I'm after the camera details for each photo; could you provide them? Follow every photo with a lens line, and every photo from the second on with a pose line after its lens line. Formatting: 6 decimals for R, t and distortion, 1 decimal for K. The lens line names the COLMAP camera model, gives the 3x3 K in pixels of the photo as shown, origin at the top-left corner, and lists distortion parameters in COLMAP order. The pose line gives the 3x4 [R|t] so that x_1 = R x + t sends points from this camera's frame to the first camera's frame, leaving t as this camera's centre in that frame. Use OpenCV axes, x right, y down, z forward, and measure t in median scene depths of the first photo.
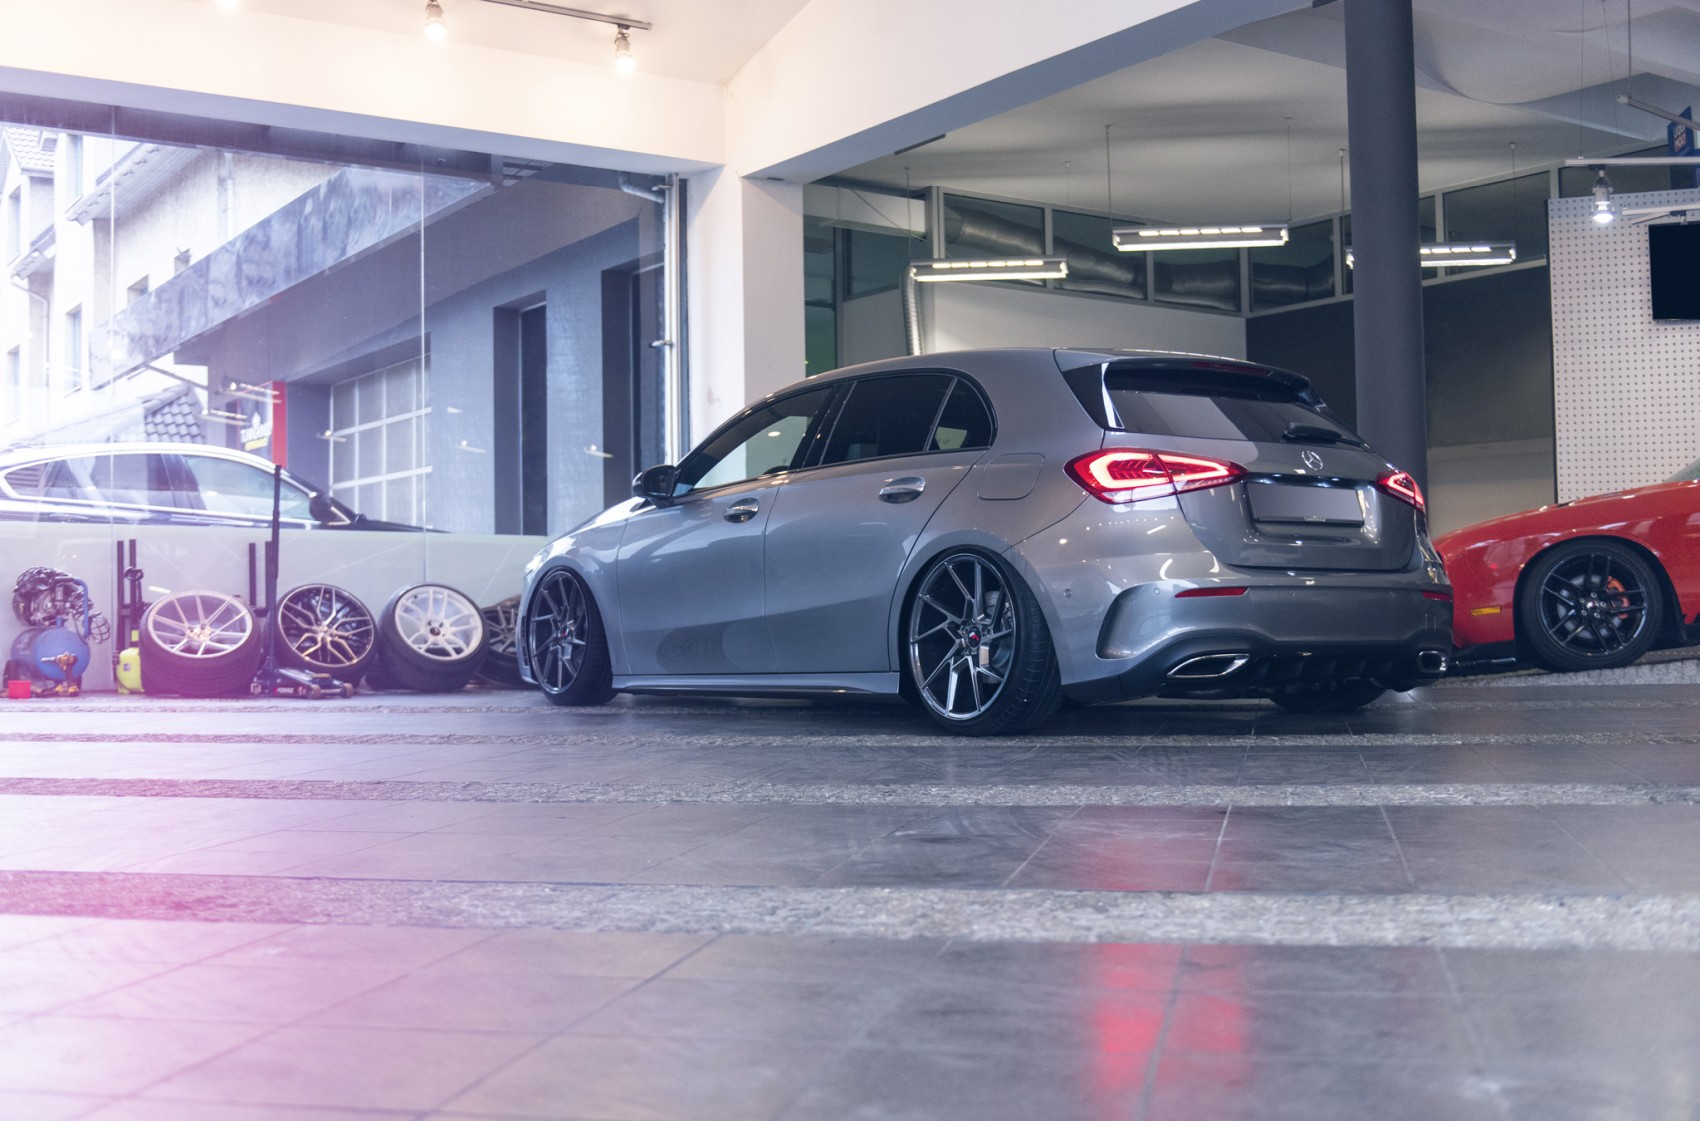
lens RADIAL K [[1883.3, 0, 857.8], [0, 1883.3, 563.4], [0, 0, 1]] dist [-0.105107, 0.000000]
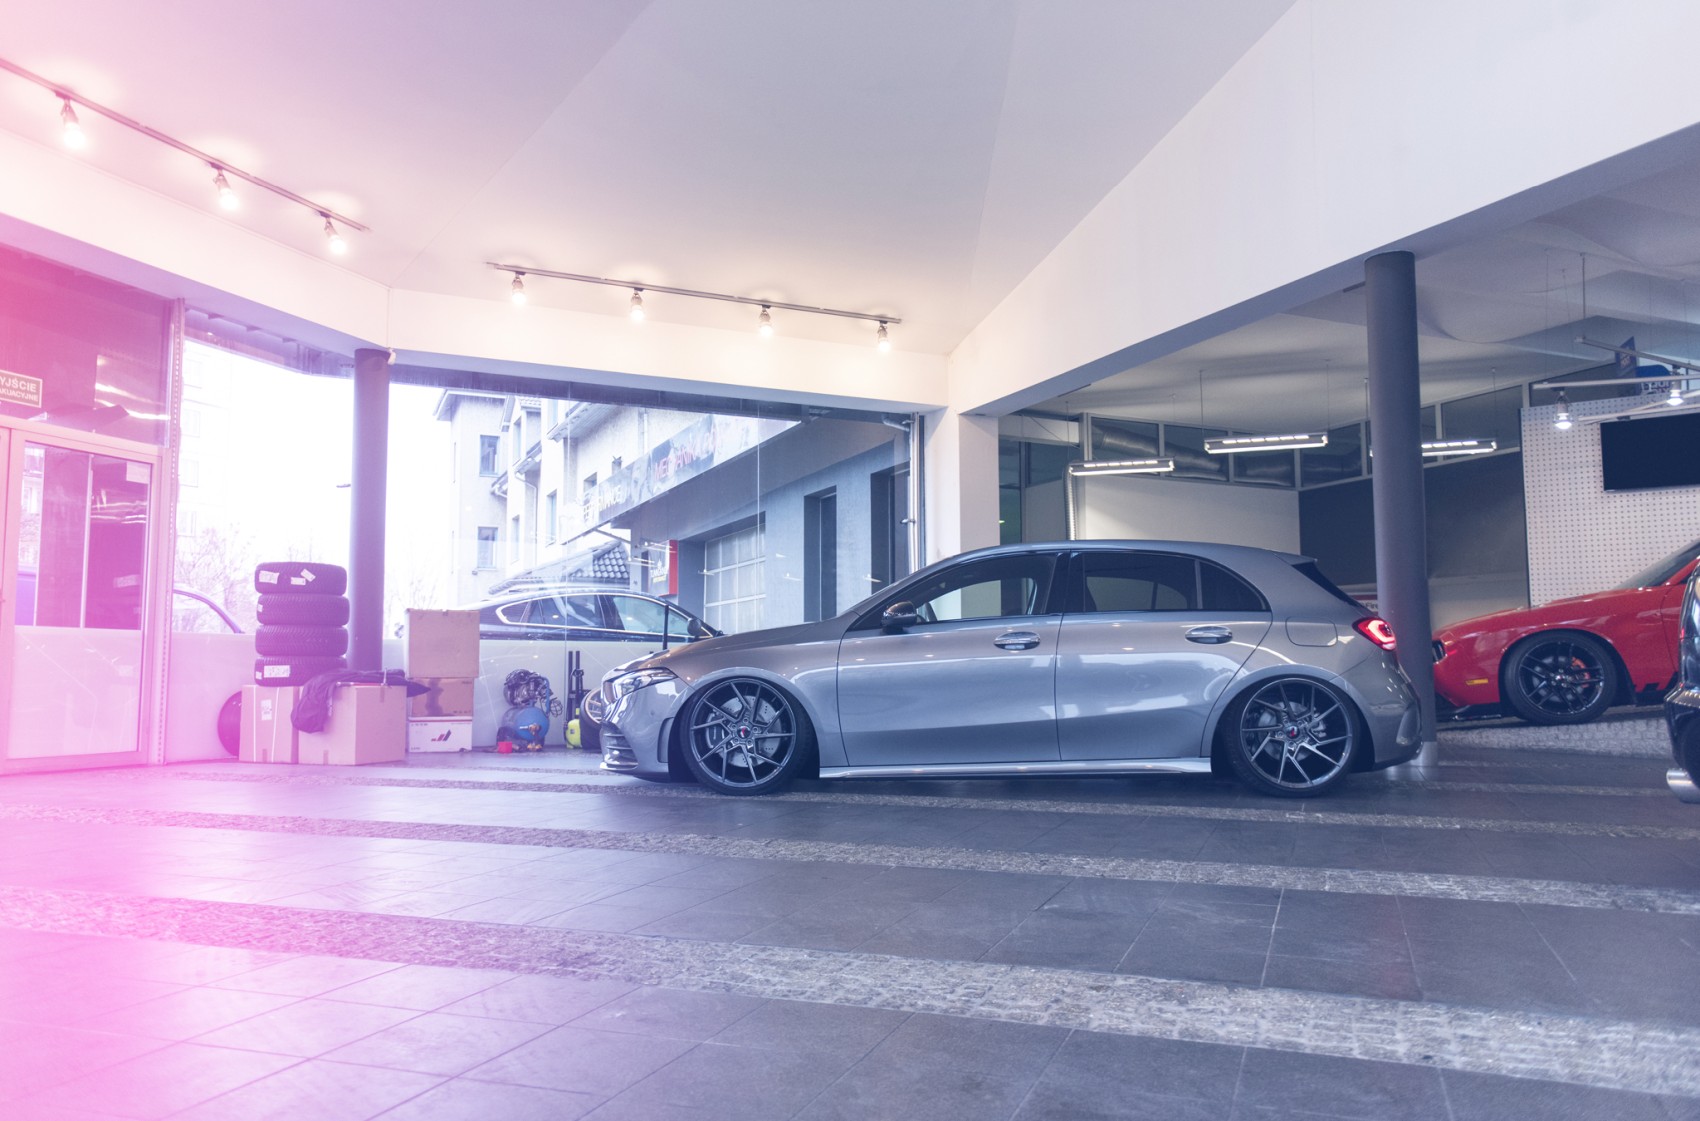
lens RADIAL K [[1186.9, 0, 837.0], [0, 1186.9, 574.7], [0, 0, 1]] dist [-0.004164, -0.004086]
pose [[0.985649, -0.002991, -0.168779, 0.007398], [-0.005897, 0.998622, -0.052138, -0.028482], [0.168703, 0.052385, 0.984274, 0.016162]]
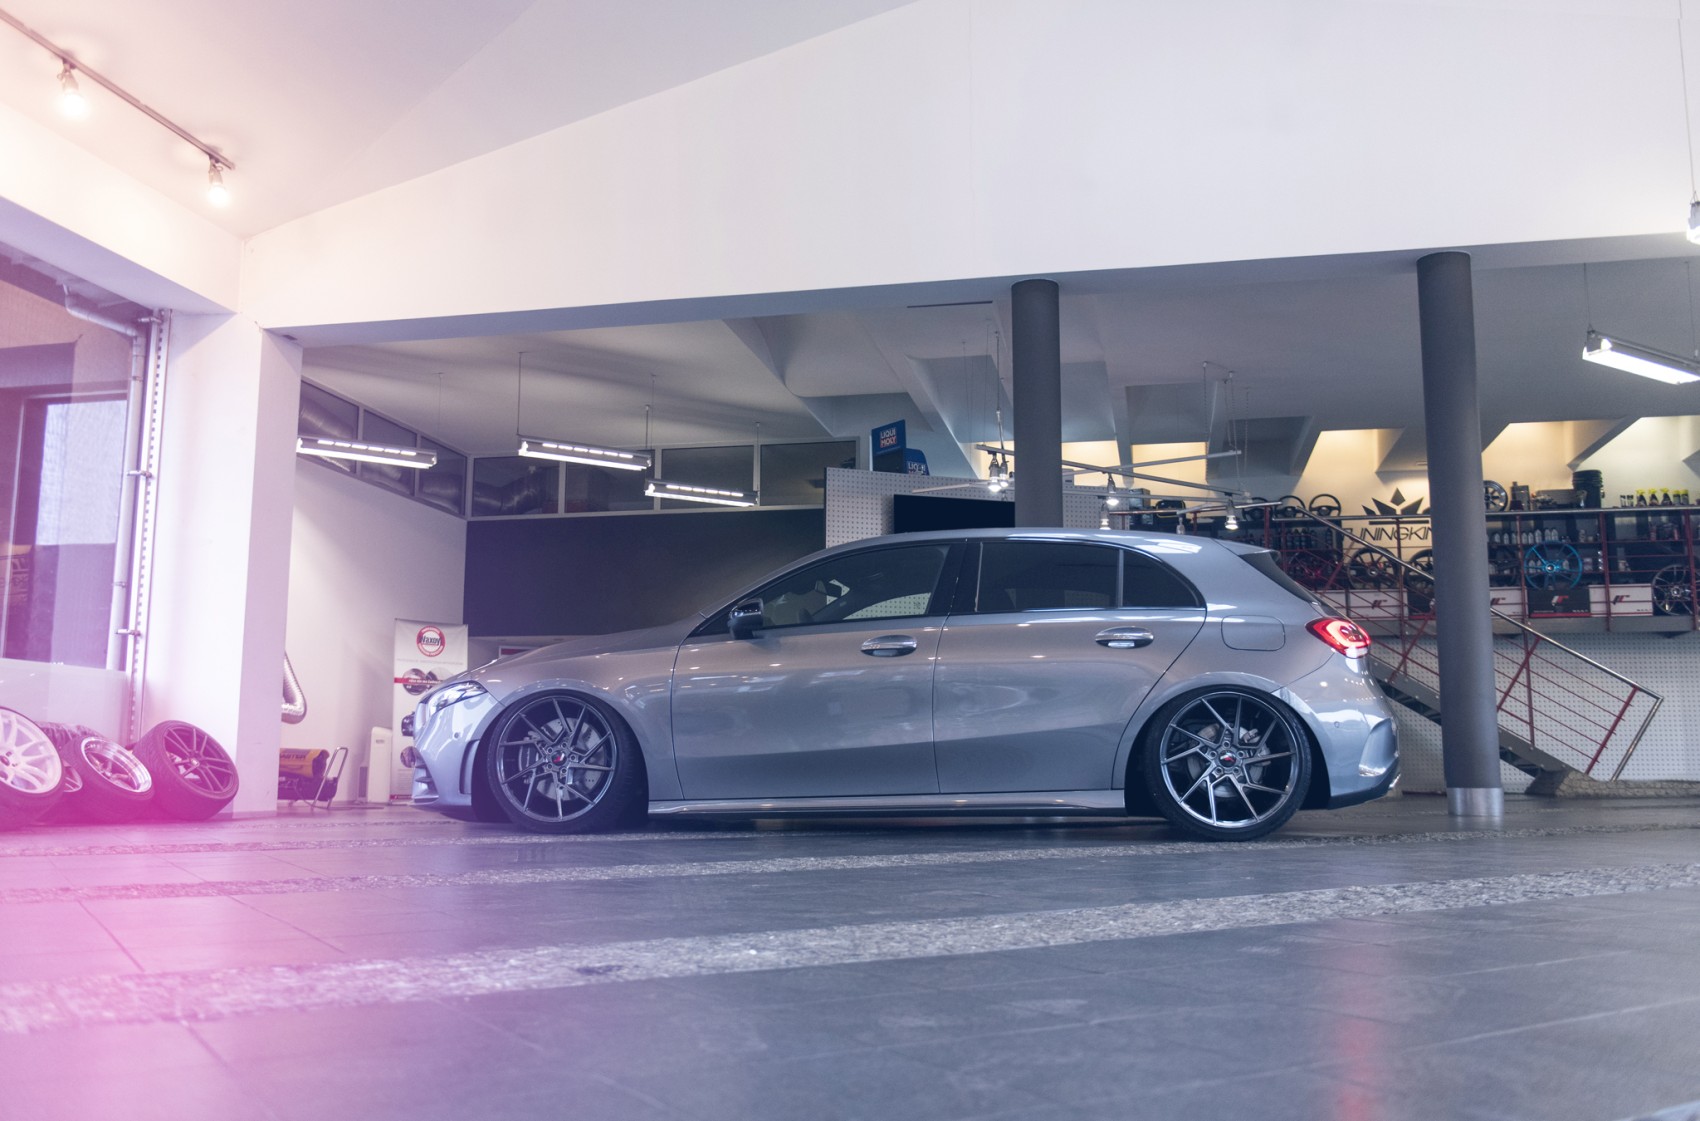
lens RADIAL K [[1368.0, 0, 853.0], [0, 1368.0, 559.2], [0, 0, 1]] dist [-0.003845, -0.014964]
pose [[0.719012, 0.111265, 0.686033, -0.516950], [-0.025244, 0.990631, -0.134209, 0.024974], [-0.694539, 0.079180, 0.715085, 0.357504]]
